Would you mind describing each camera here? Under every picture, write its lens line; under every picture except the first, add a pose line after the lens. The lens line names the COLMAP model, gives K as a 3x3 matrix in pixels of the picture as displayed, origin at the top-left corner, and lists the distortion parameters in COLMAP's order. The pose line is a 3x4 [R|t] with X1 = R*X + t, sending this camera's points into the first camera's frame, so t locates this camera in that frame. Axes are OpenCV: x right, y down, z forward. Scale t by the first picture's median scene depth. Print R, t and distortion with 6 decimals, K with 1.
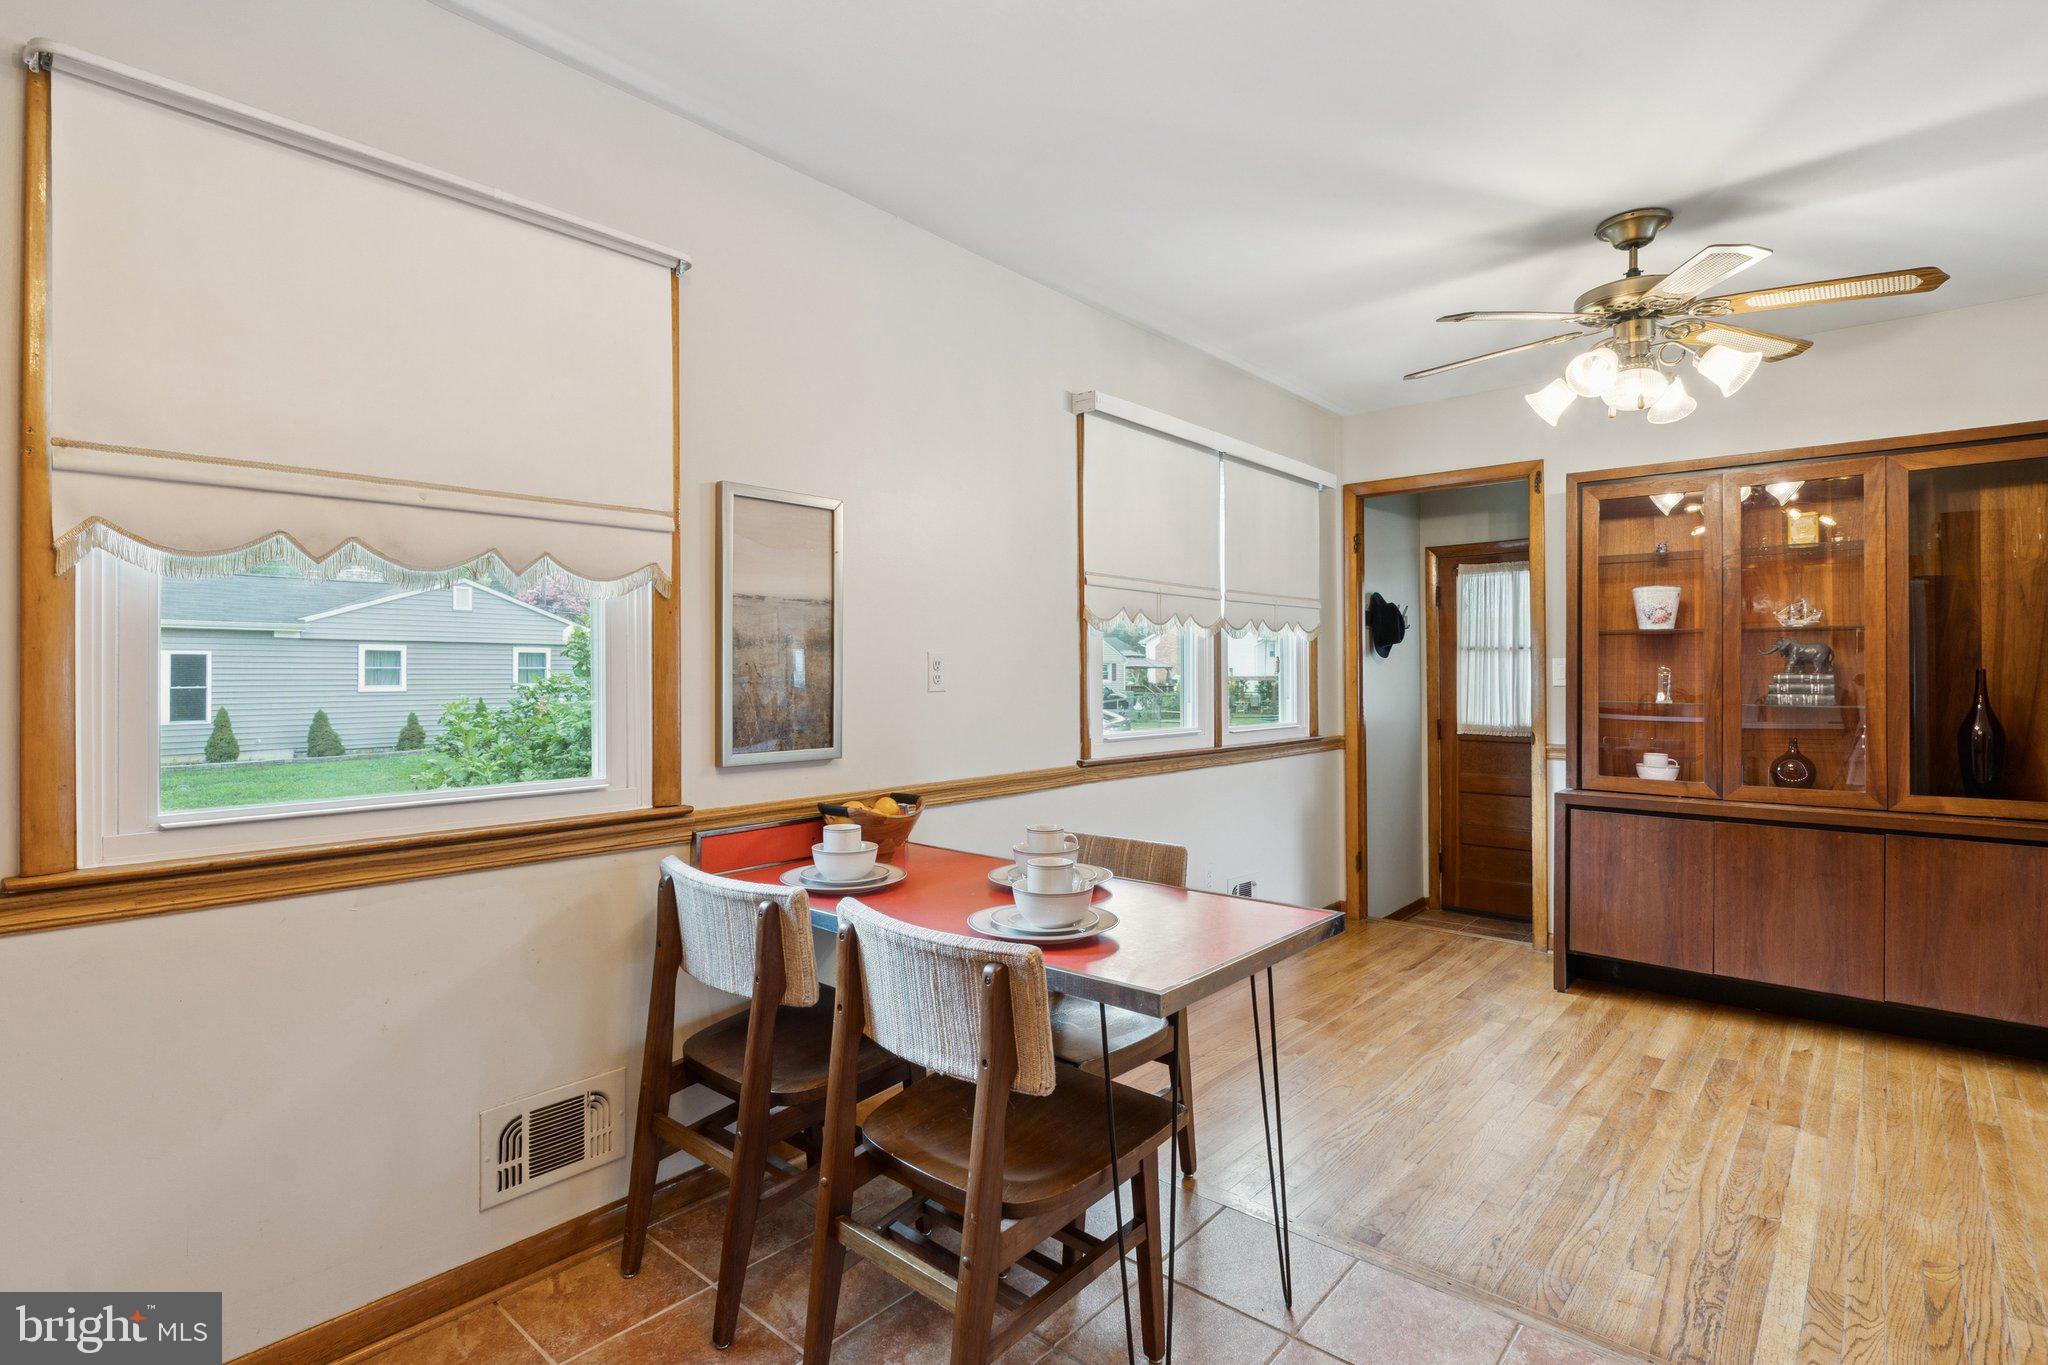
lens RADIAL K [[984.1, 0, 948.3], [0, 984.1, 666.9], [0, 0, 1]] dist [-0.007125, 0.002535]
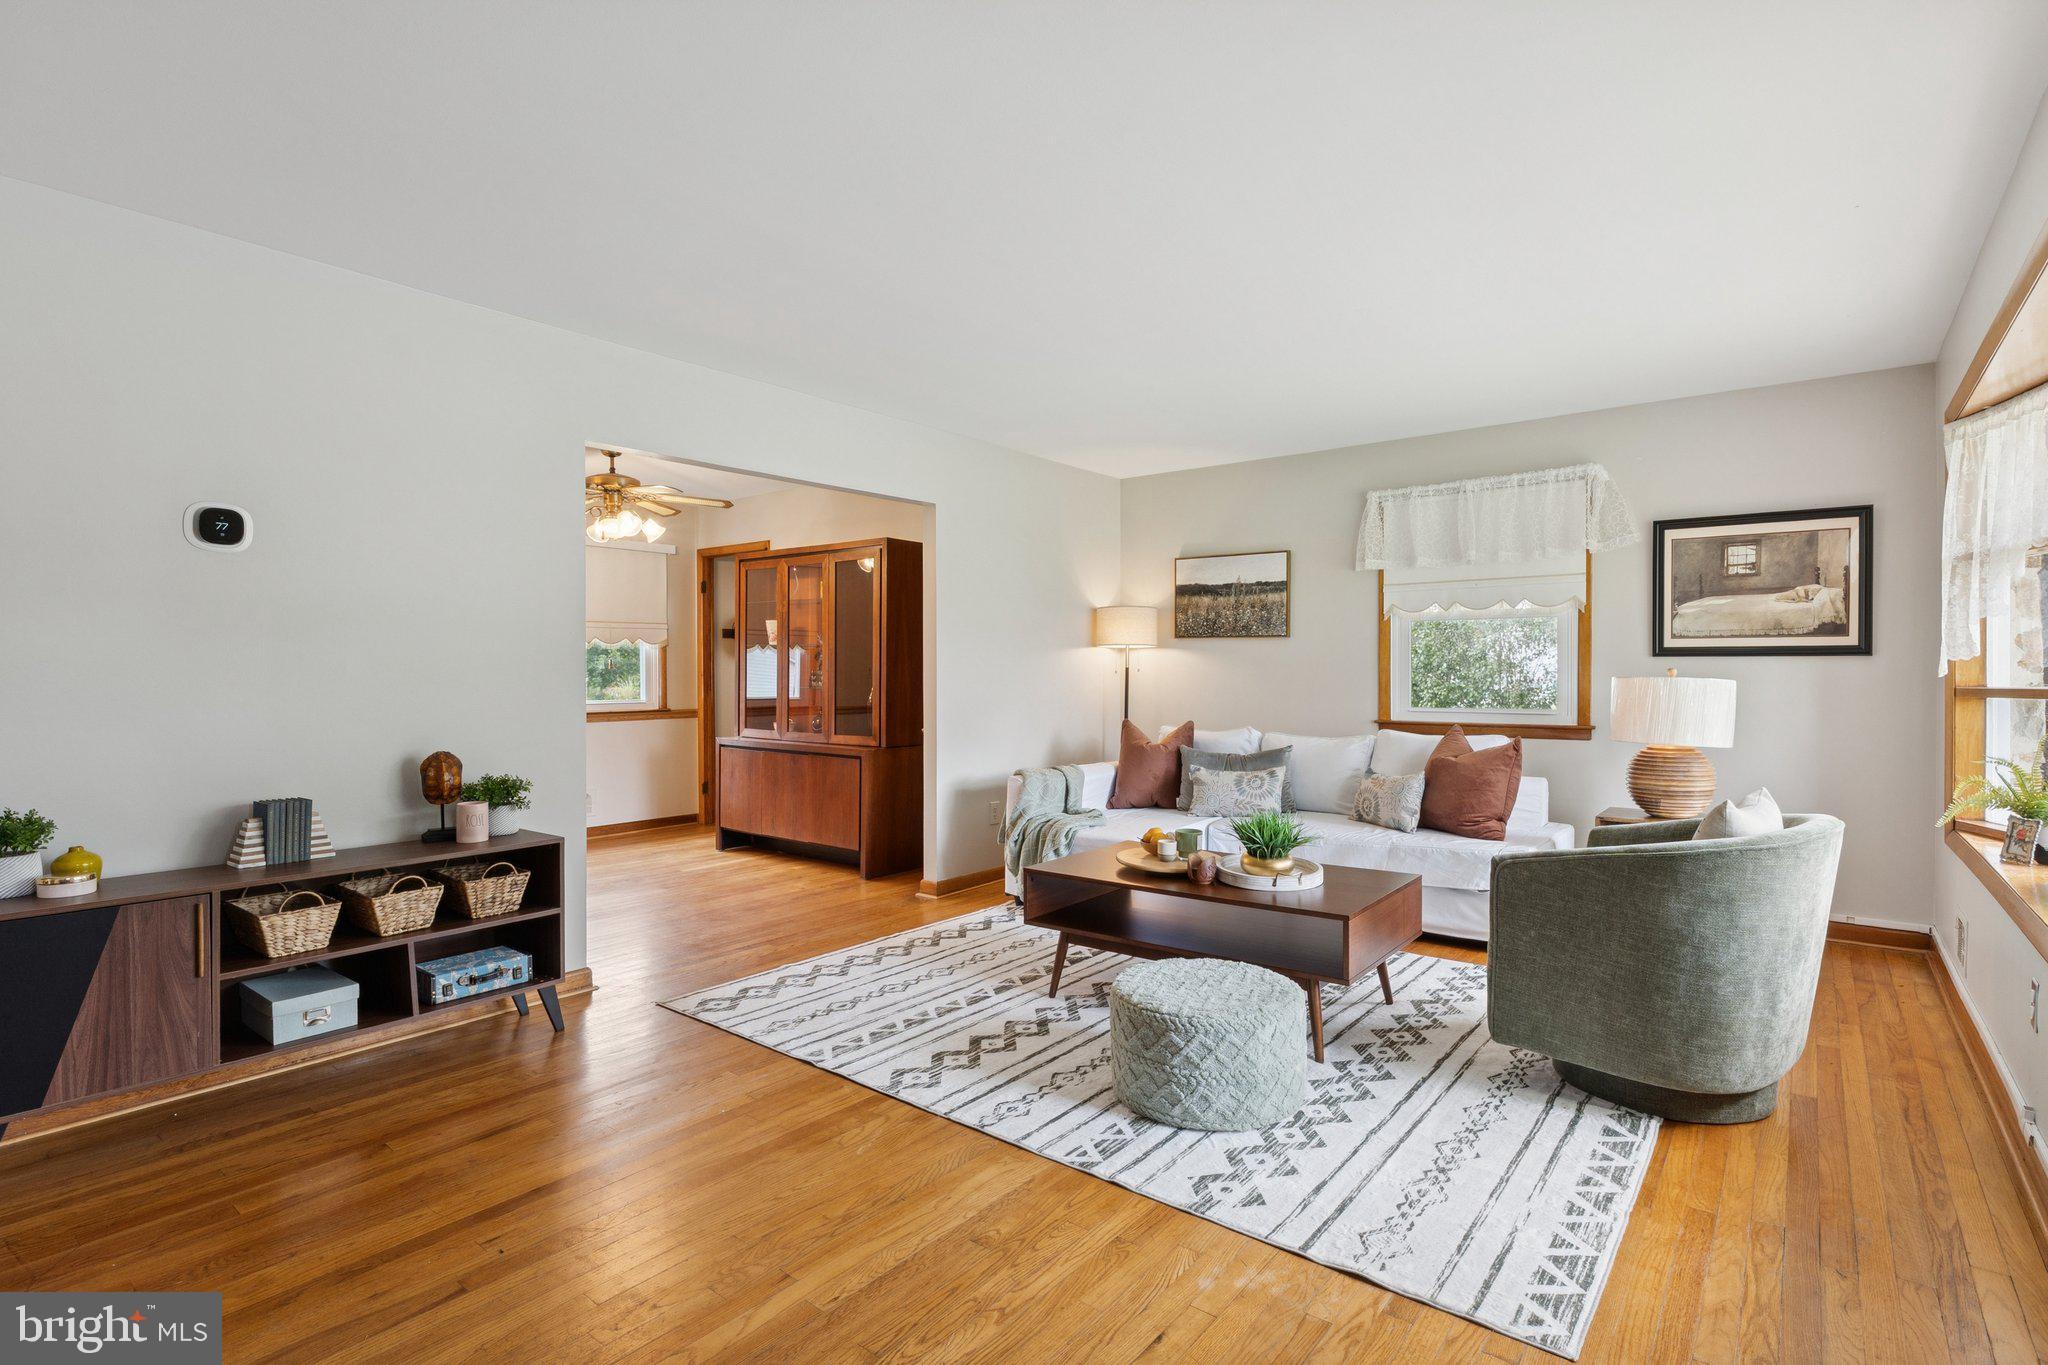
lens RADIAL K [[984.1, 0, 1025.3], [0, 984.1, 687.2], [0, 0, 1]] dist [-0.007125, 0.002535]
pose [[0.998319, -0.000732, 0.057952, 1.089356], [-0.000830, 0.999637, 0.026925, -0.010108], [-0.057951, -0.026928, 0.997956, -0.797333]]
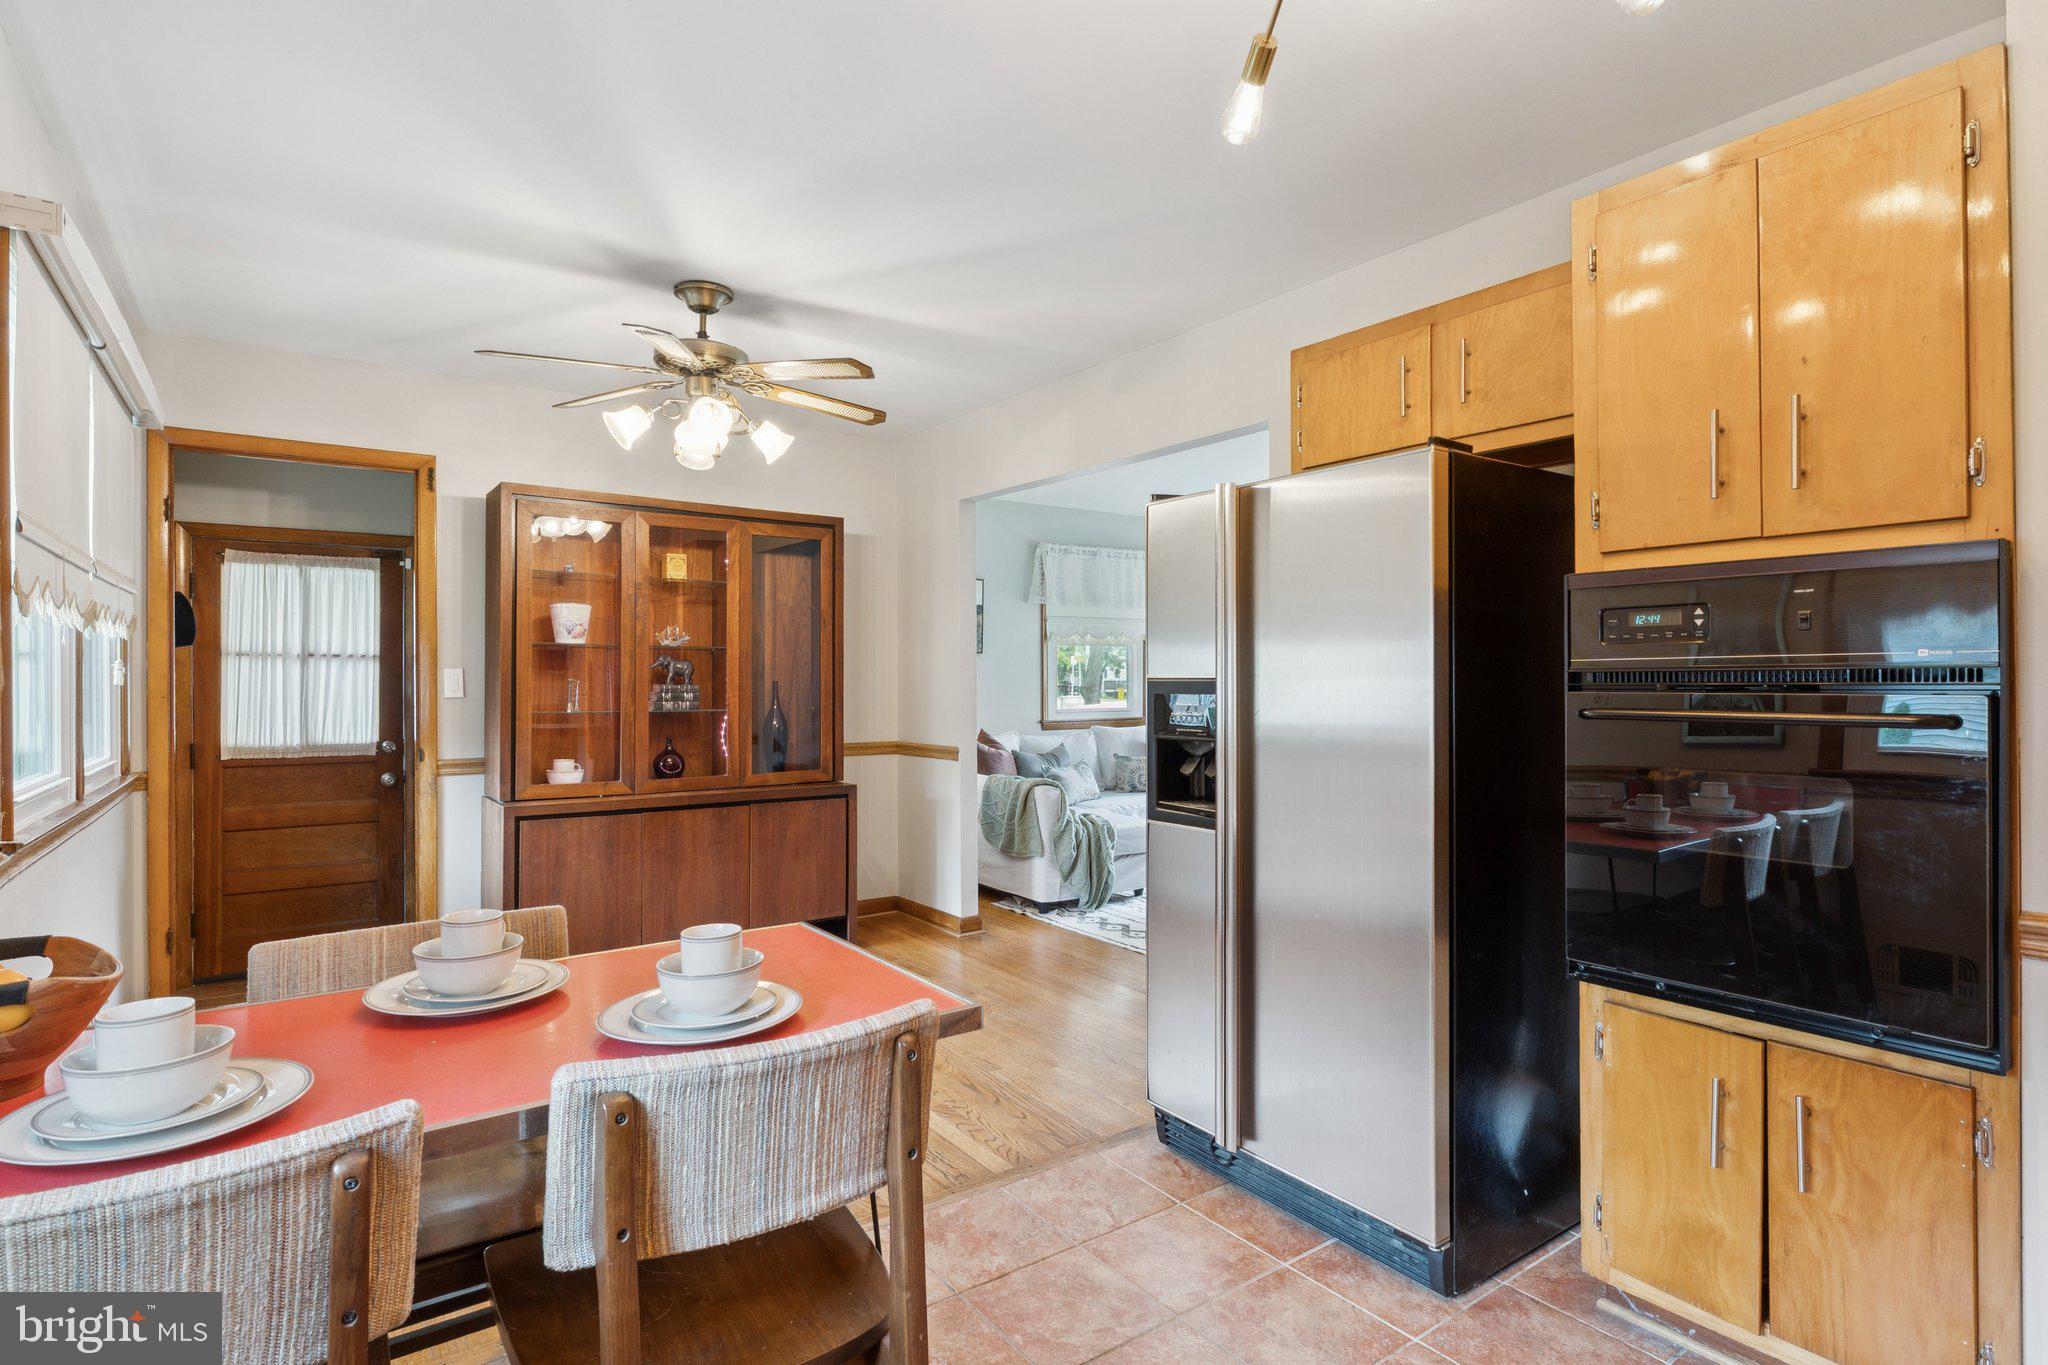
lens RADIAL K [[1056.6, 0, 1044.7], [0, 1056.6, 682.0], [0, 0, 1]] dist [0.005266, 0.001954]
pose [[0.193976, -0.002191, 0.981004, -0.327678], [-0.005440, 0.999980, 0.003309, -0.002983], [-0.980991, -0.005978, 0.193960, 0.278976]]
